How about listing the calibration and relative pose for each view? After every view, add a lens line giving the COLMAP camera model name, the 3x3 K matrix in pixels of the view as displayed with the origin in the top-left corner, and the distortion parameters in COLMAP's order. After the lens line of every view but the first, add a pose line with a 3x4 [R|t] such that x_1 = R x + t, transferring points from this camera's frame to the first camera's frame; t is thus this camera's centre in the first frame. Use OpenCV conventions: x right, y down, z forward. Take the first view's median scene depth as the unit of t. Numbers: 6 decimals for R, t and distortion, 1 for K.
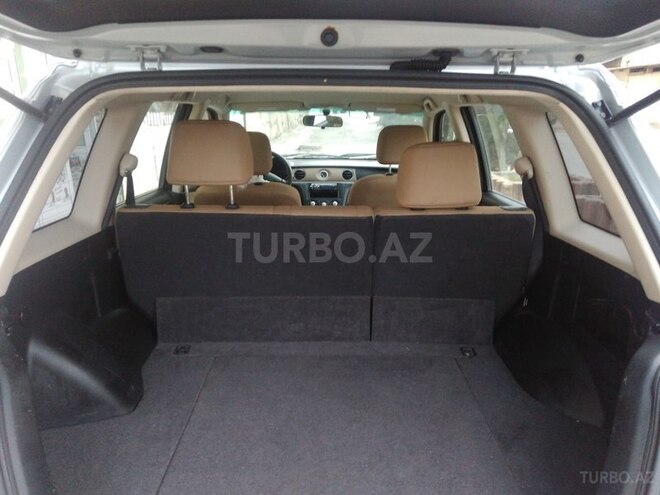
lens RADIAL K [[513.2, 0, 328.4], [0, 513.2, 248.0], [0, 0, 1]] dist [0.100309, -0.129684]
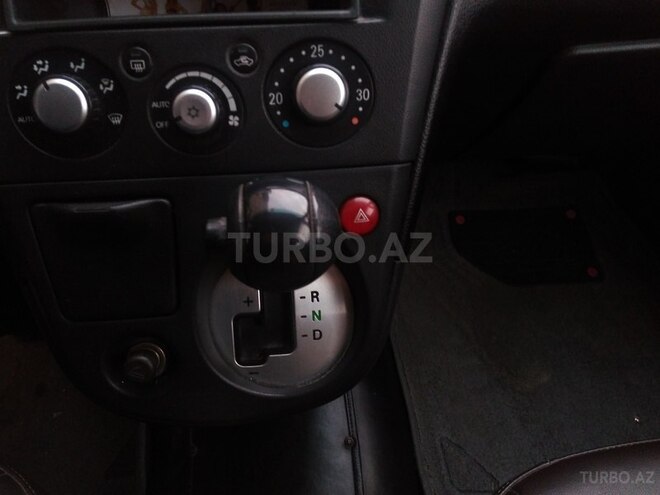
lens RADIAL K [[513.2, 0, 328.4], [0, 513.2, 248.0], [0, 0, 1]] dist [0.100309, -0.129684]
pose [[0.996847, -0.060474, 0.051377, 0.016081], [0.018918, 0.809904, 0.586257, -0.240352], [-0.077063, -0.583436, 0.808495, 1.879208]]
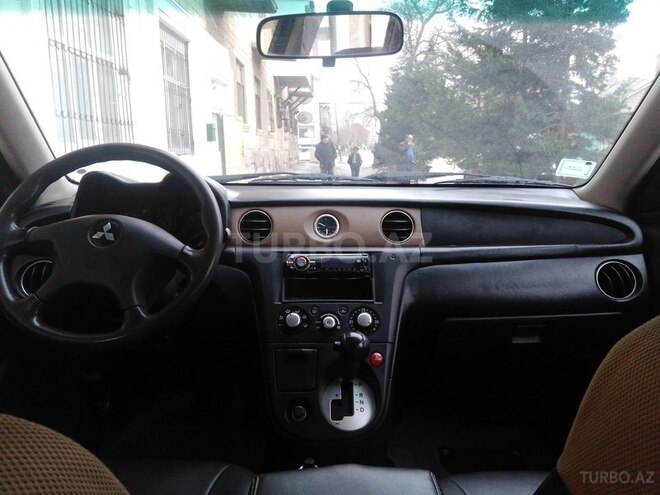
lens RADIAL K [[513.2, 0, 328.4], [0, 513.2, 248.0], [0, 0, 1]] dist [0.100309, -0.129684]
pose [[0.999823, -0.001180, 0.018803, -0.030884], [0.002618, 0.997056, -0.076630, -0.217093], [-0.018657, 0.076666, 0.996882, 1.412640]]
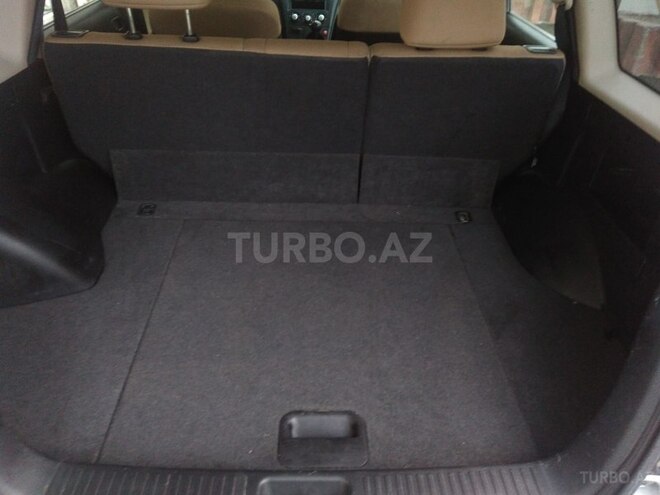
lens RADIAL K [[513.2, 0, 328.4], [0, 513.2, 248.0], [0, 0, 1]] dist [0.100309, -0.129684]
pose [[0.999308, 0.013413, 0.034701, 0.000072], [-0.024679, 0.936976, 0.348521, -0.061262], [-0.027839, -0.349136, 0.936658, 0.133685]]
